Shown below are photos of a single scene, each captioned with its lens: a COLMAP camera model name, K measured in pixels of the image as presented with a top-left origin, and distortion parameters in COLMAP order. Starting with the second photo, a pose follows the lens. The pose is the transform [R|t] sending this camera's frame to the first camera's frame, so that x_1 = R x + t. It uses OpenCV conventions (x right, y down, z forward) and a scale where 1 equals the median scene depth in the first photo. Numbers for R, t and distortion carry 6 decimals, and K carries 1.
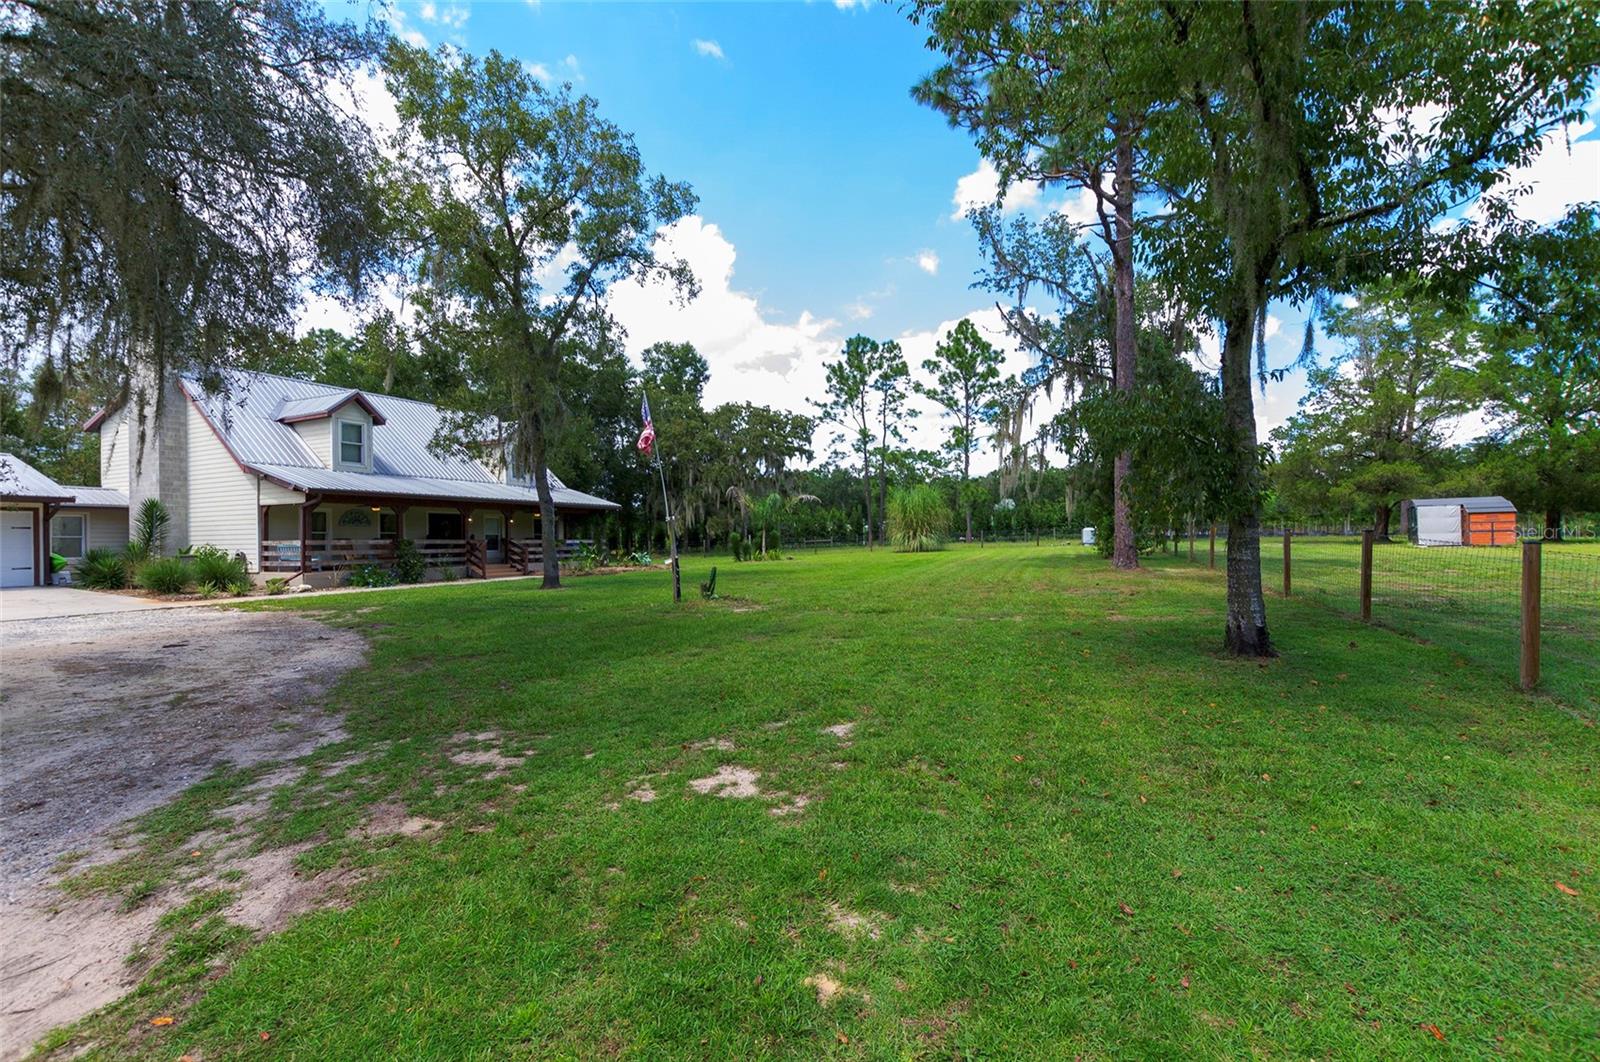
lens RADIAL K [[702.2, 0, 795.3], [0, 702.2, 535.1], [0, 0, 1]] dist [0.015554, 0.000203]
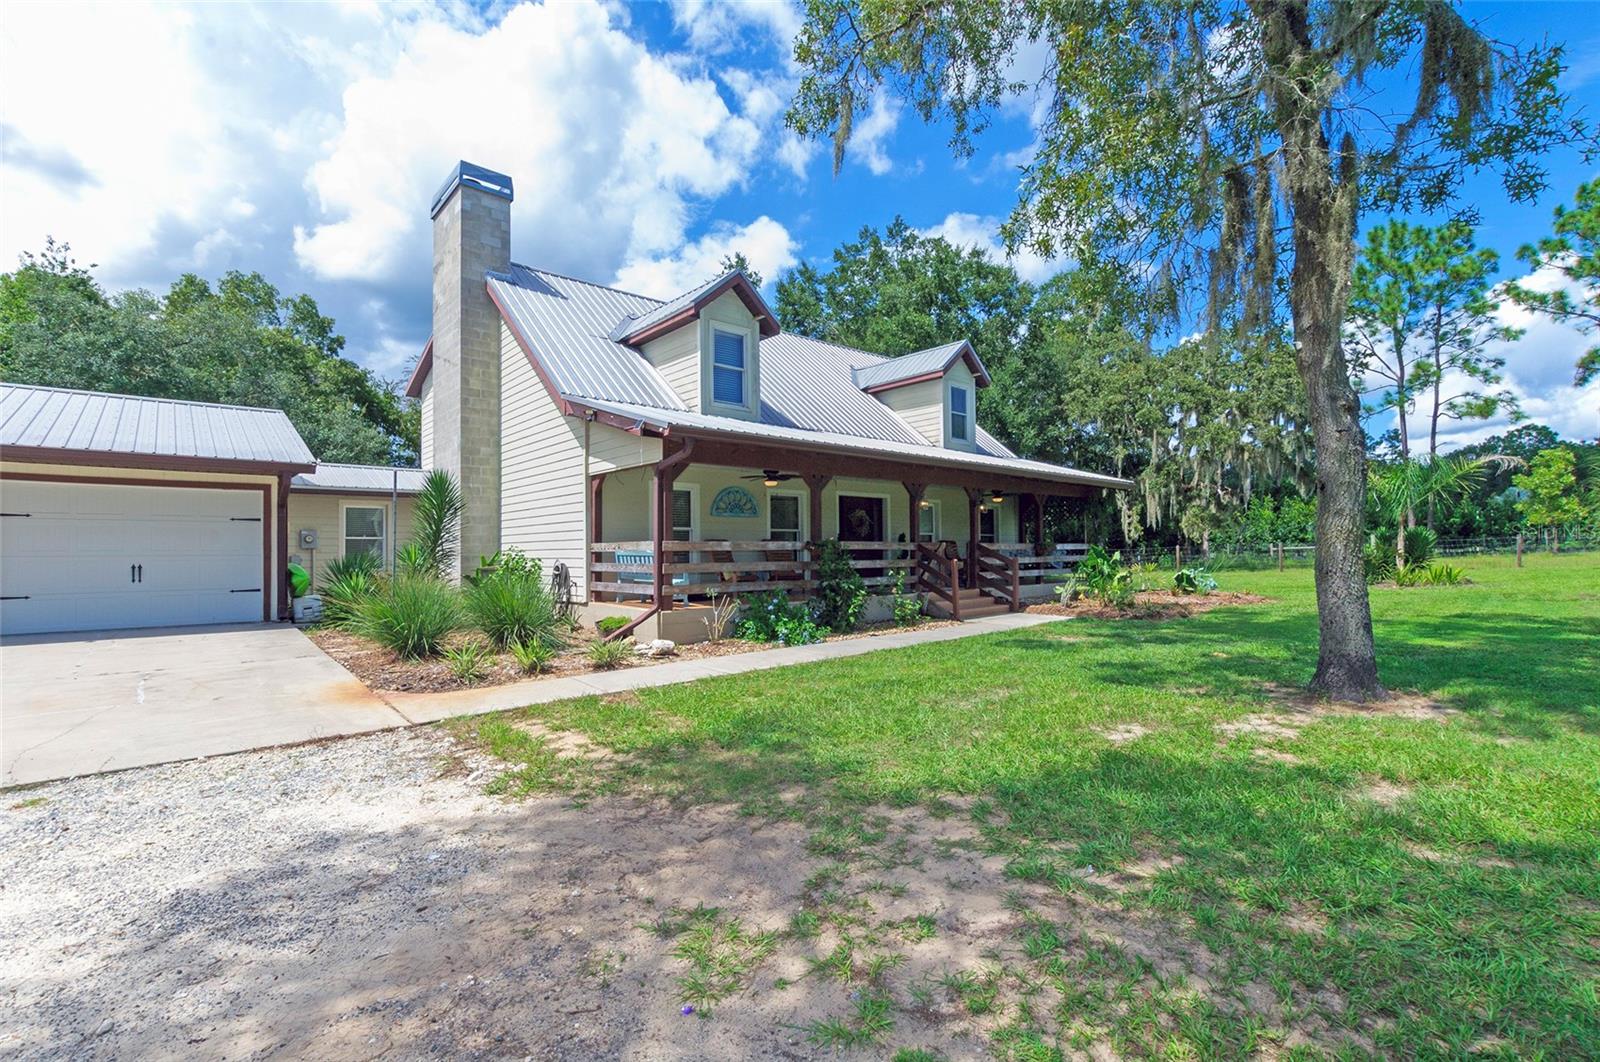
lens RADIAL K [[743.2, 0, 806.3], [0, 743.2, 528.0], [0, 0, 1]] dist [0.027541, -0.003610]
pose [[0.921008, -0.010584, -0.389399, -0.390093], [0.003229, 0.999804, -0.019538, 0.008308], [0.389529, 0.016738, 0.920862, 0.551632]]
